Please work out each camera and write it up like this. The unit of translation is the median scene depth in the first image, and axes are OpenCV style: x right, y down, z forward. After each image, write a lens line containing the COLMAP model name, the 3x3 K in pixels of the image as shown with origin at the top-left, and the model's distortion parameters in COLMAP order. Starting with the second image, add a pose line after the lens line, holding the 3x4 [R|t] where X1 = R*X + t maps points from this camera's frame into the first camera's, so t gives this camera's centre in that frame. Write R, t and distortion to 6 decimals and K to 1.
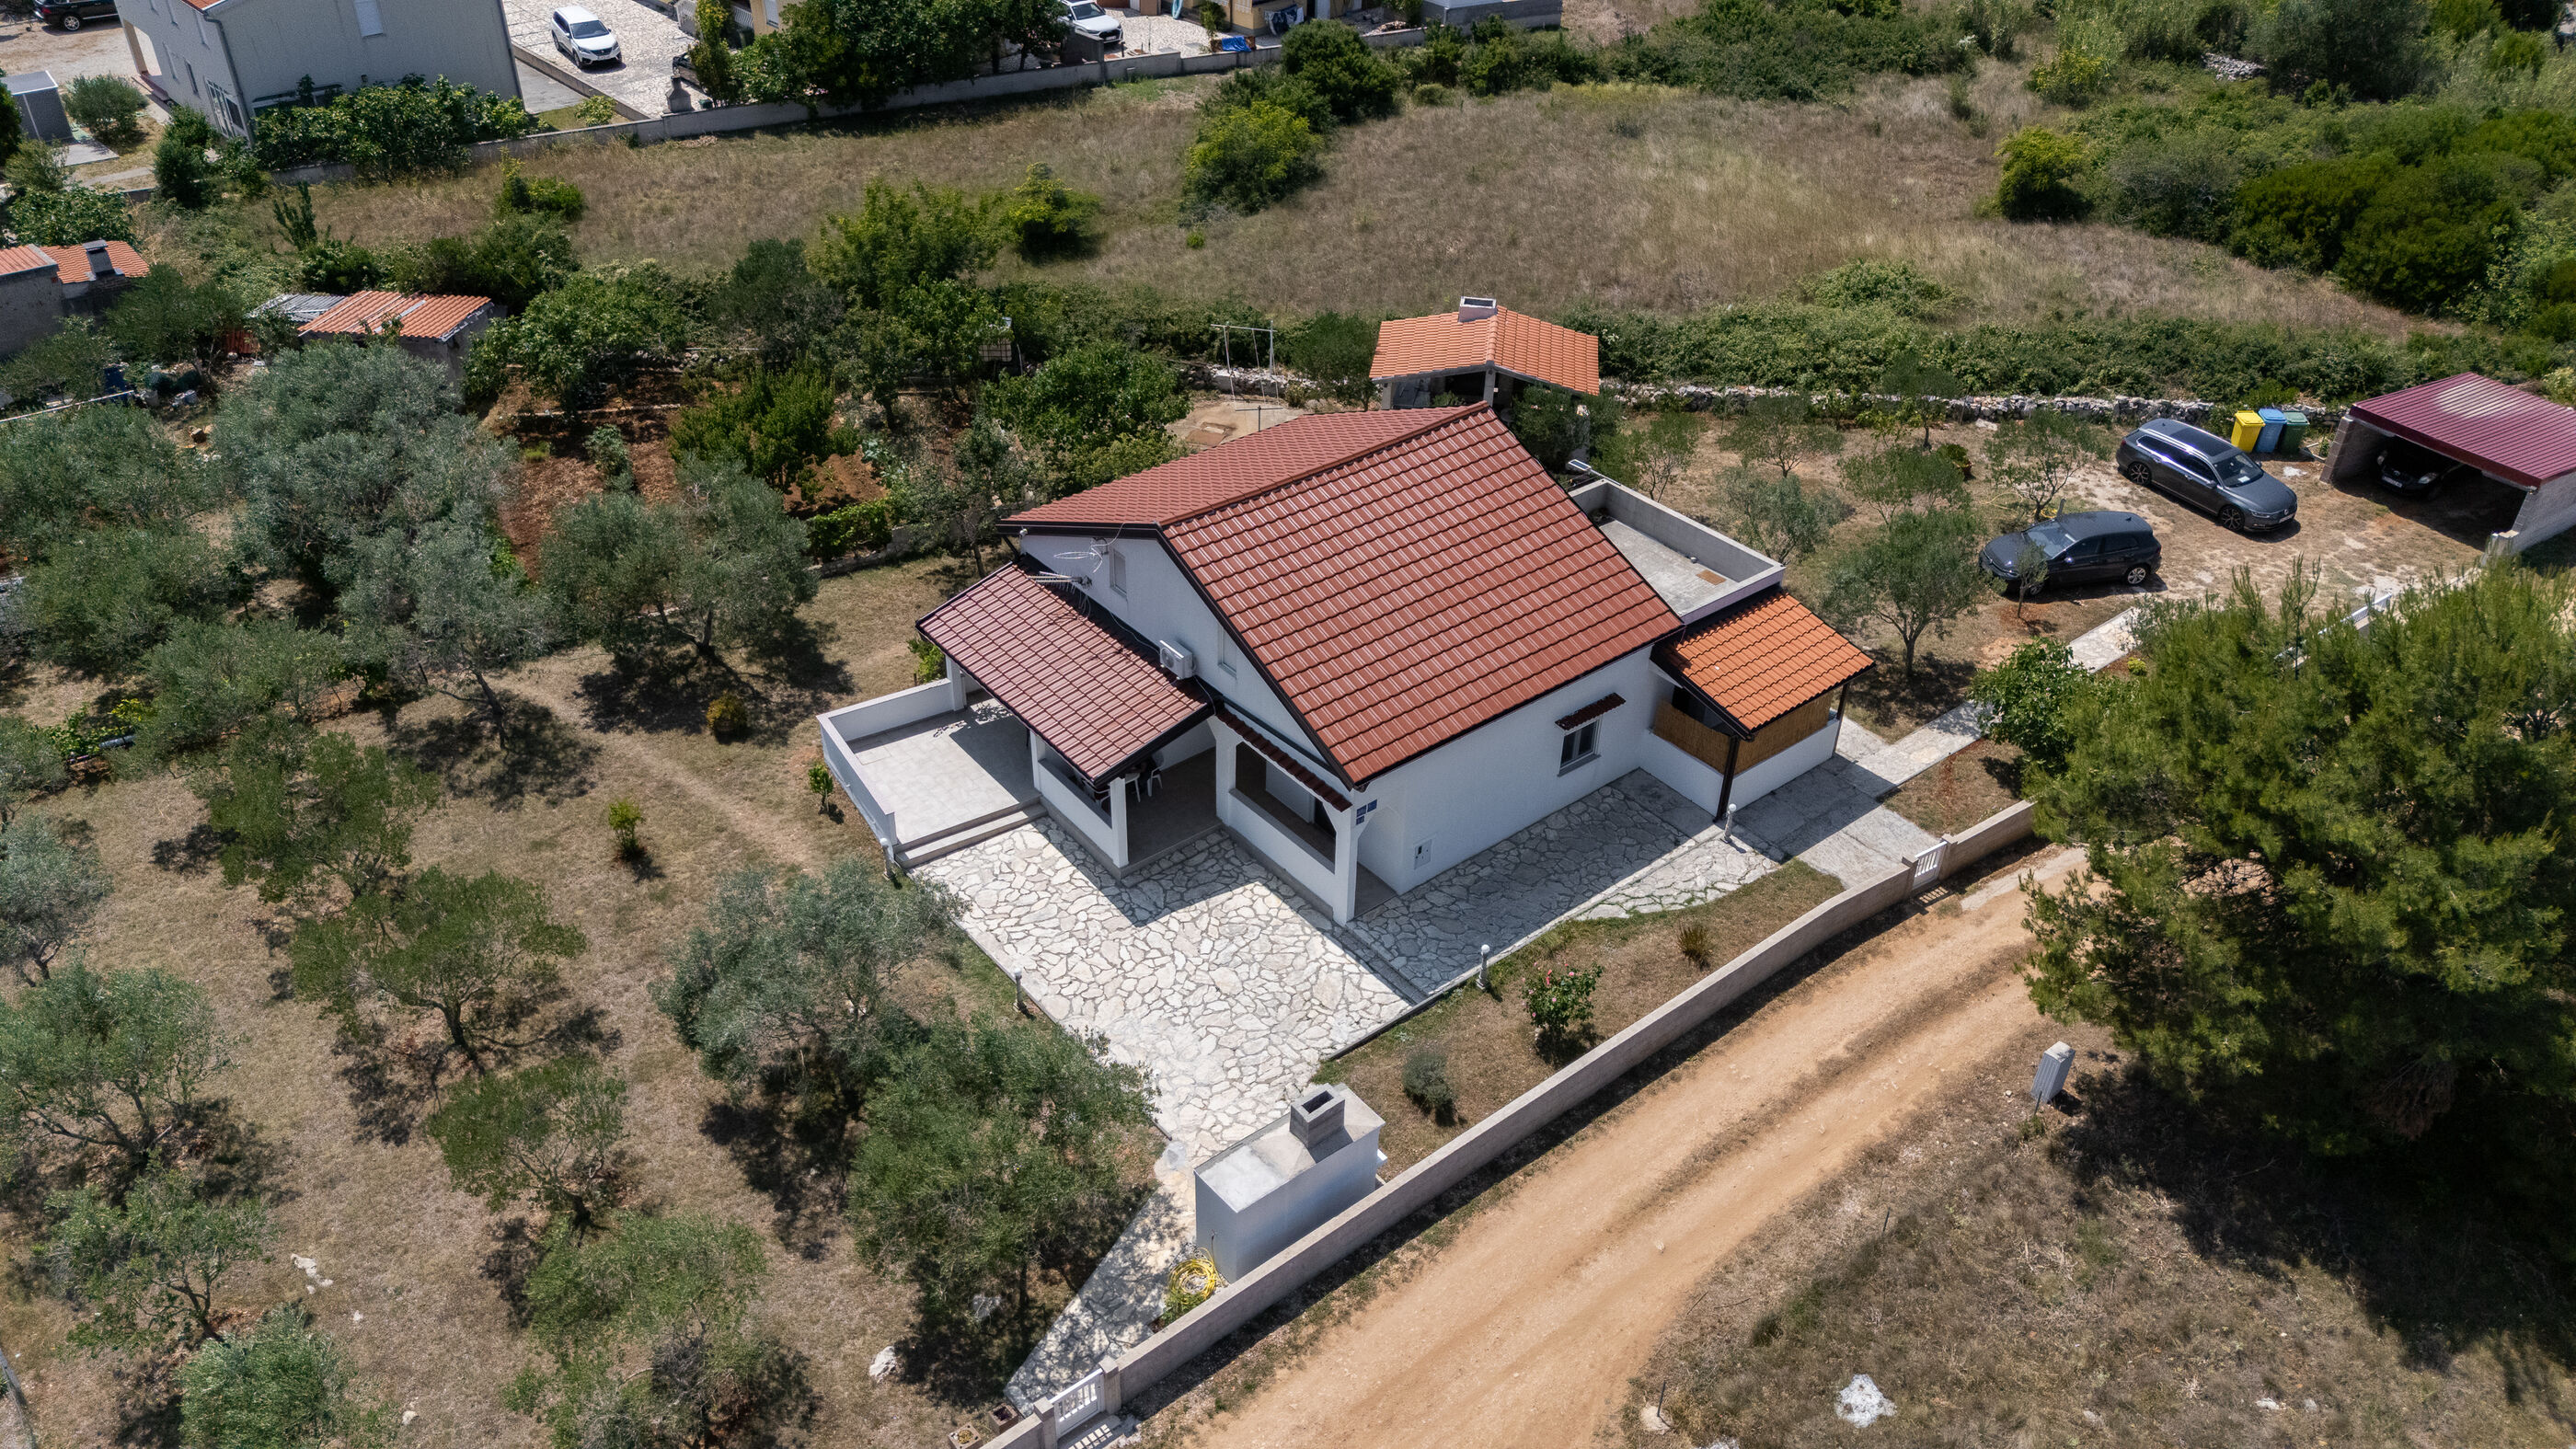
lens RADIAL K [[1900.2, 0, 1288.0], [0, 1900.2, 724.5], [0, 0, 1]] dist [0.045177, -0.005601]
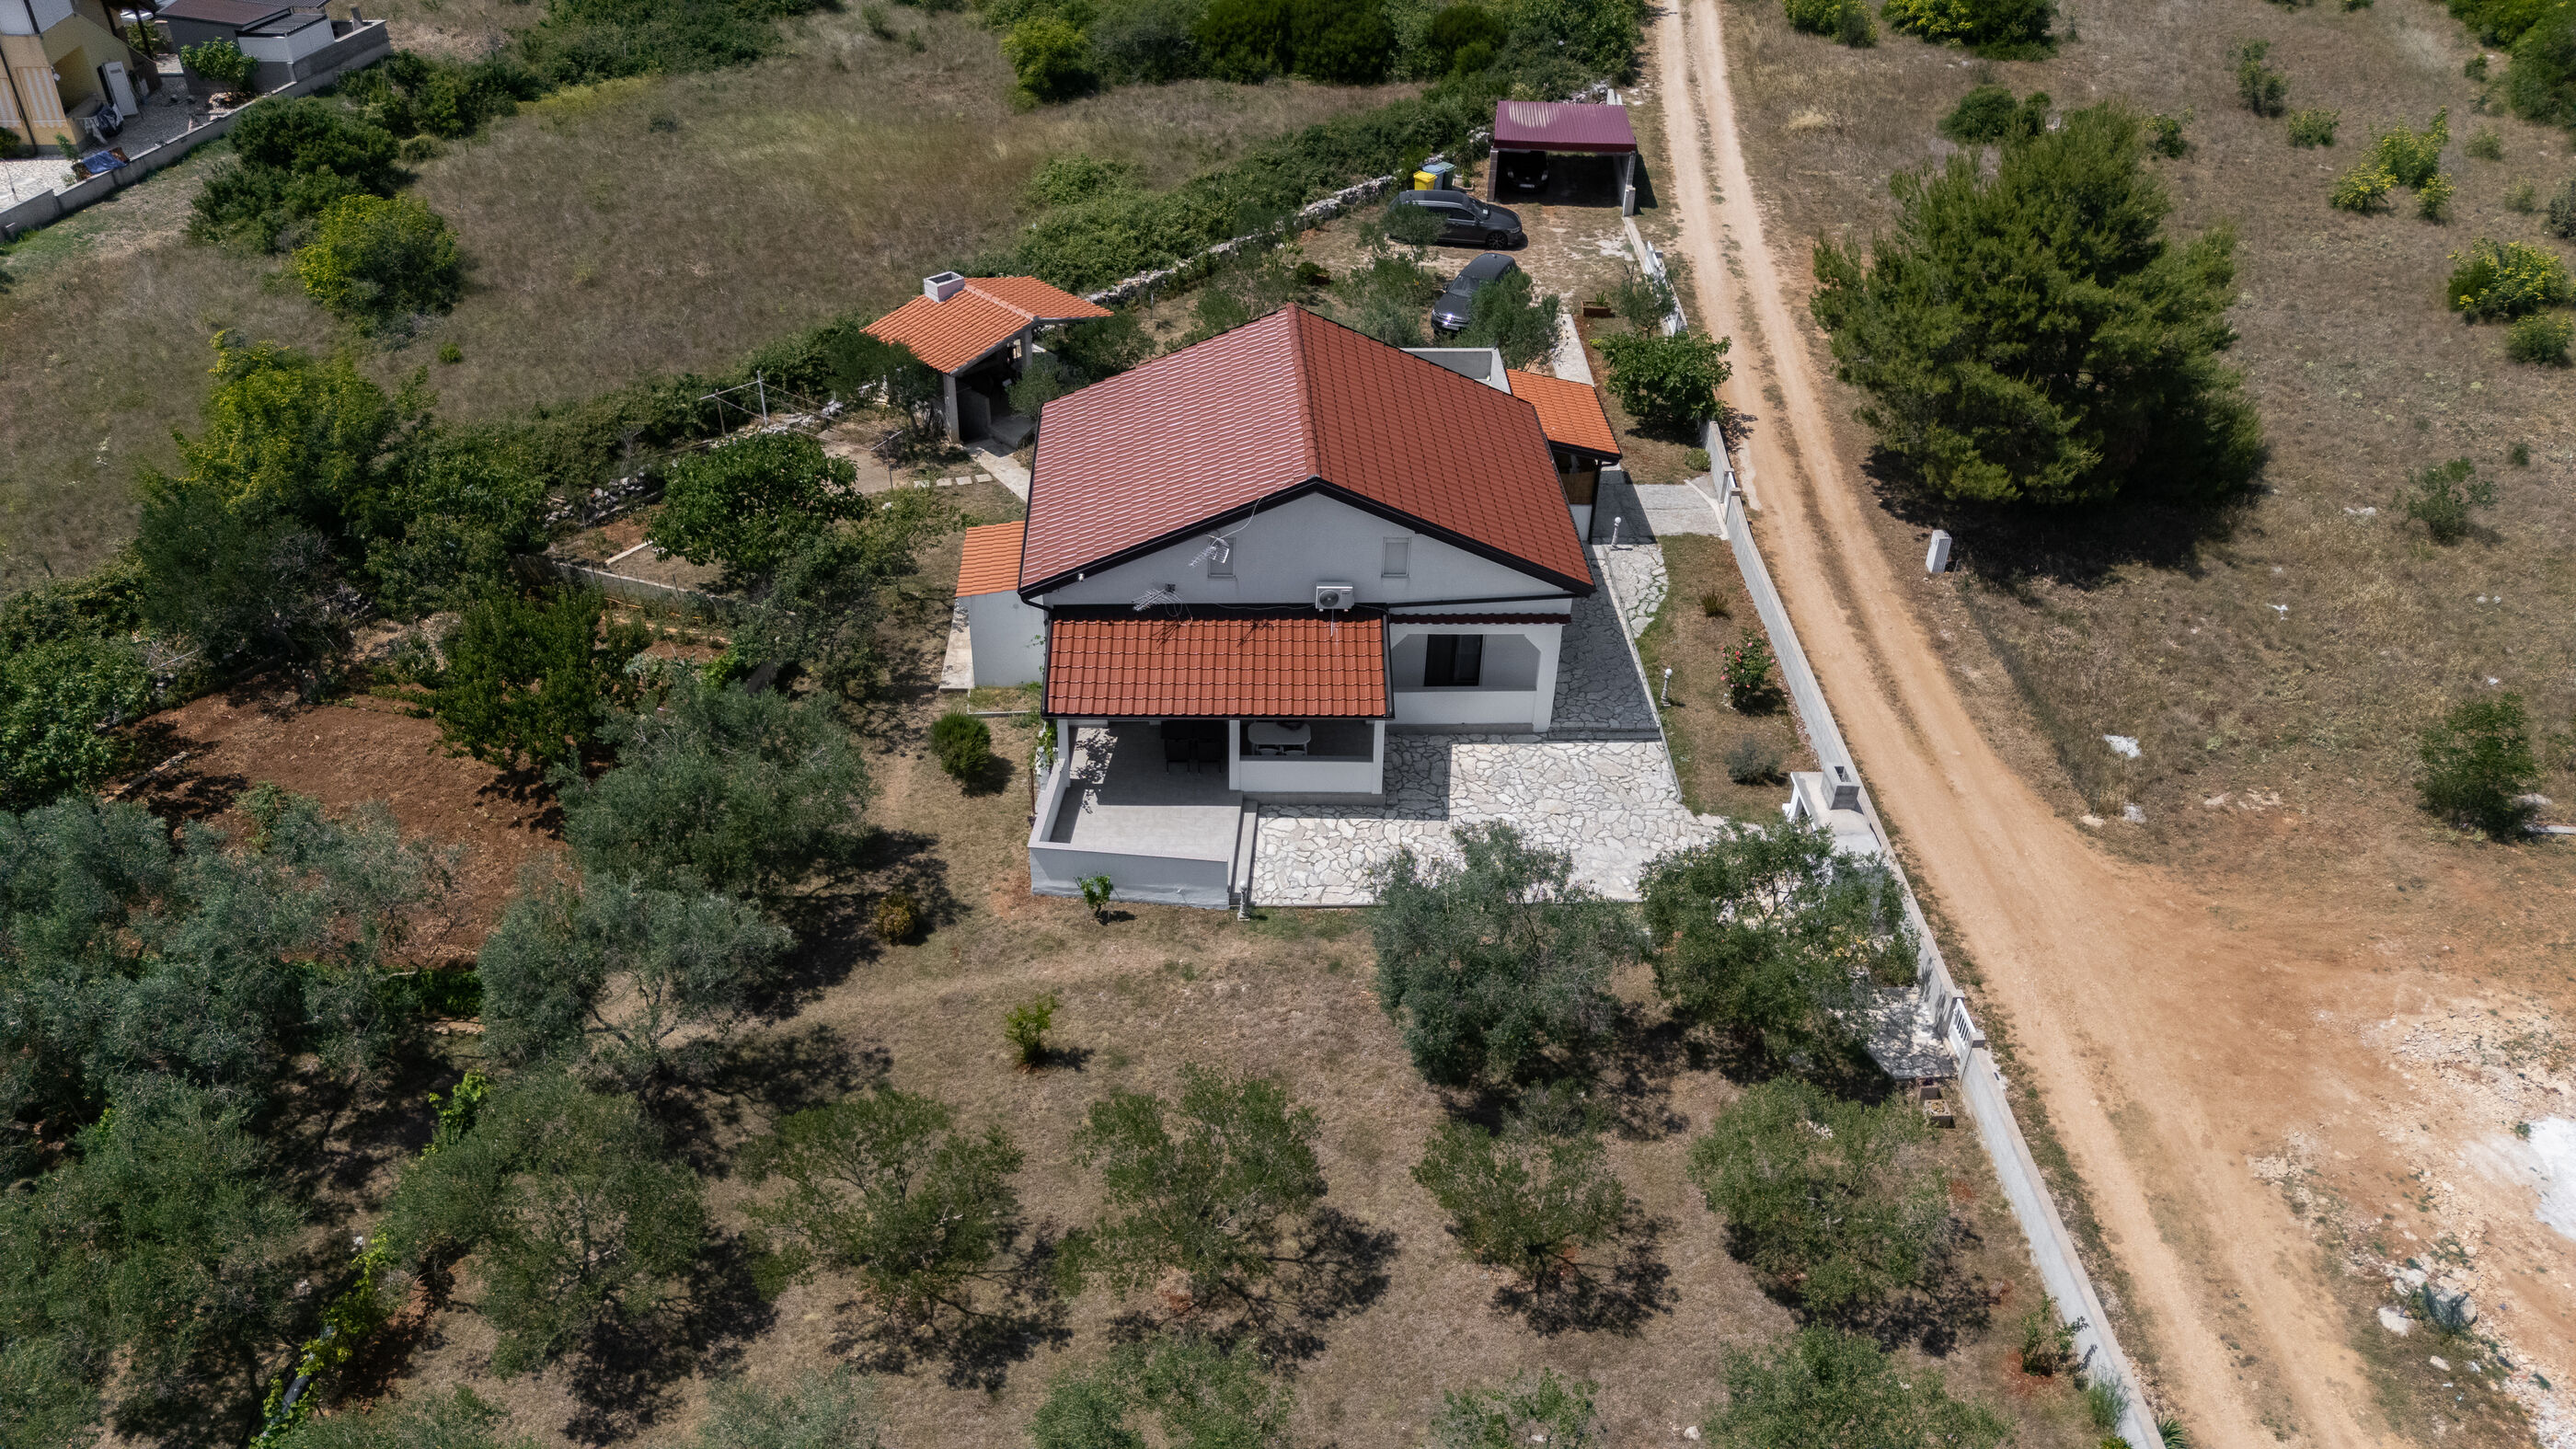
lens RADIAL K [[1871.4, 0, 1283.0], [0, 1871.4, 741.7], [0, 0, 1]] dist [0.087556, -0.099733]
pose [[0.594708, -0.472920, 0.650130, -0.767250], [0.451718, 0.865521, 0.216390, -0.196095], [-0.665037, 0.164986, 0.728358, 0.256400]]
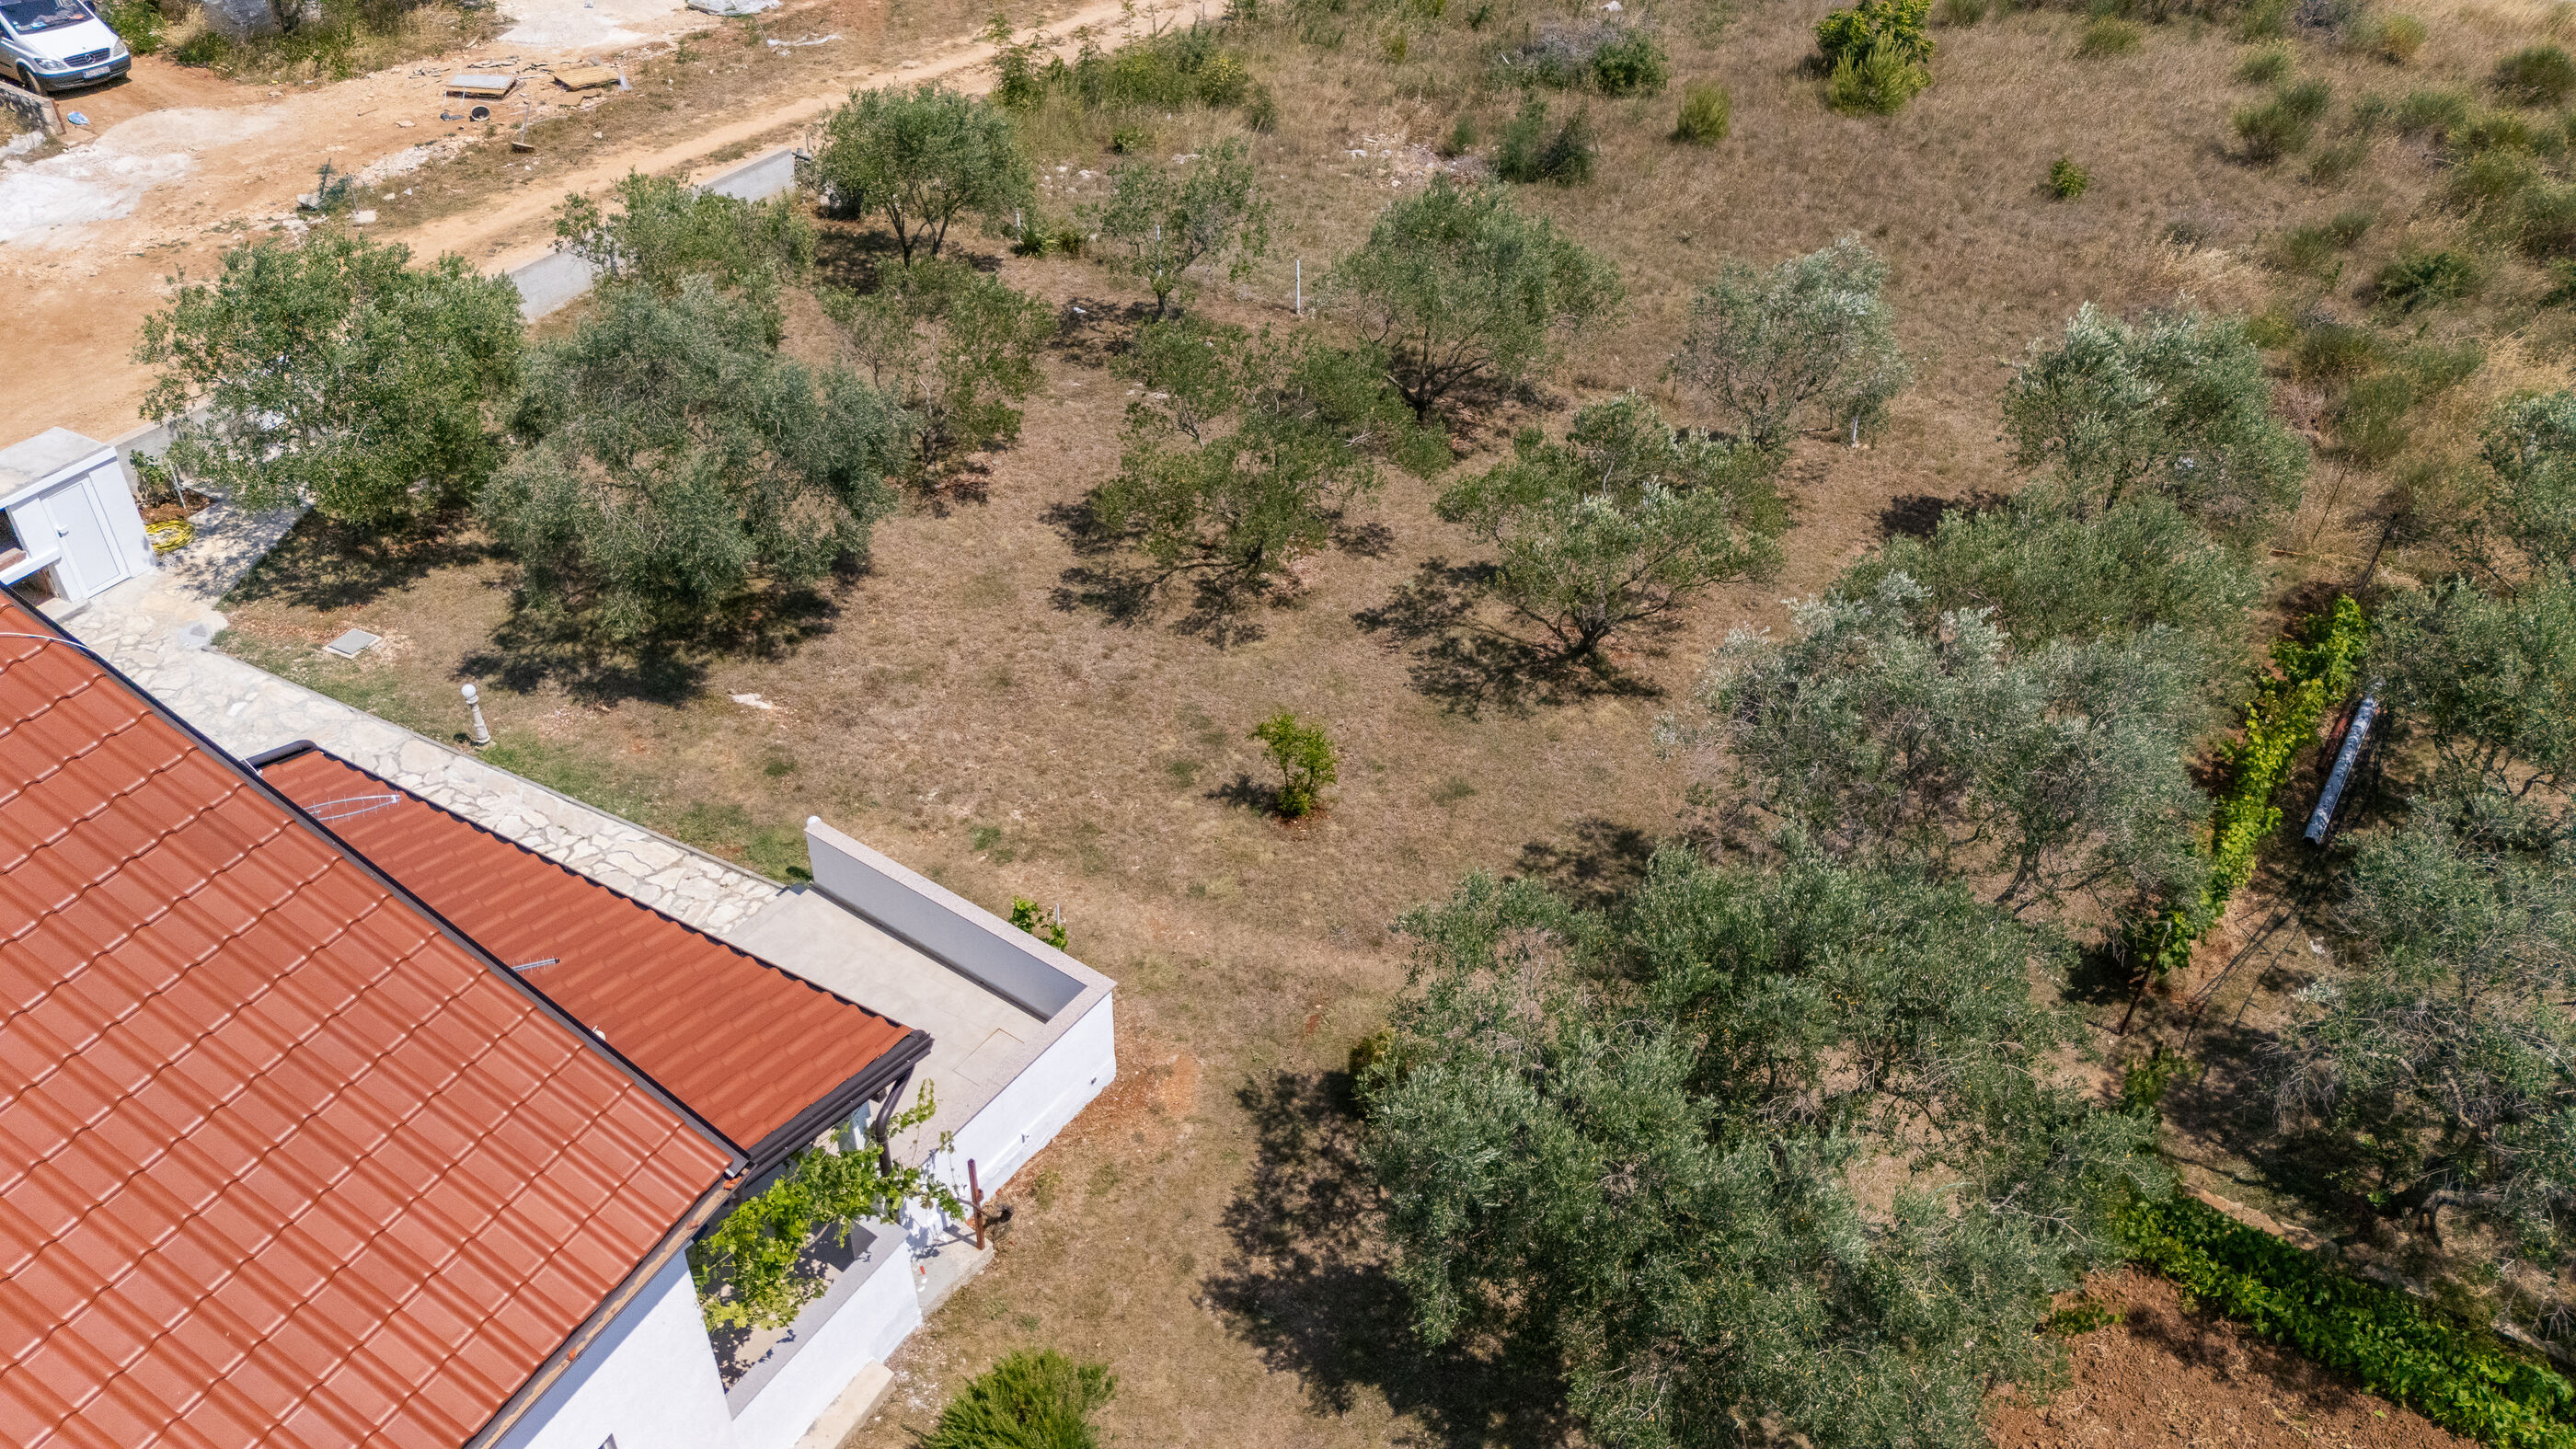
lens RADIAL K [[1871.4, 0, 1283.0], [0, 1871.4, 741.7], [0, 0, 1]] dist [0.087556, -0.099733]
pose [[-0.917831, 0.218028, -0.331738, -0.156800], [-0.255698, 0.314524, 0.914163, -0.445801], [0.303653, 0.923872, -0.232930, 1.100297]]
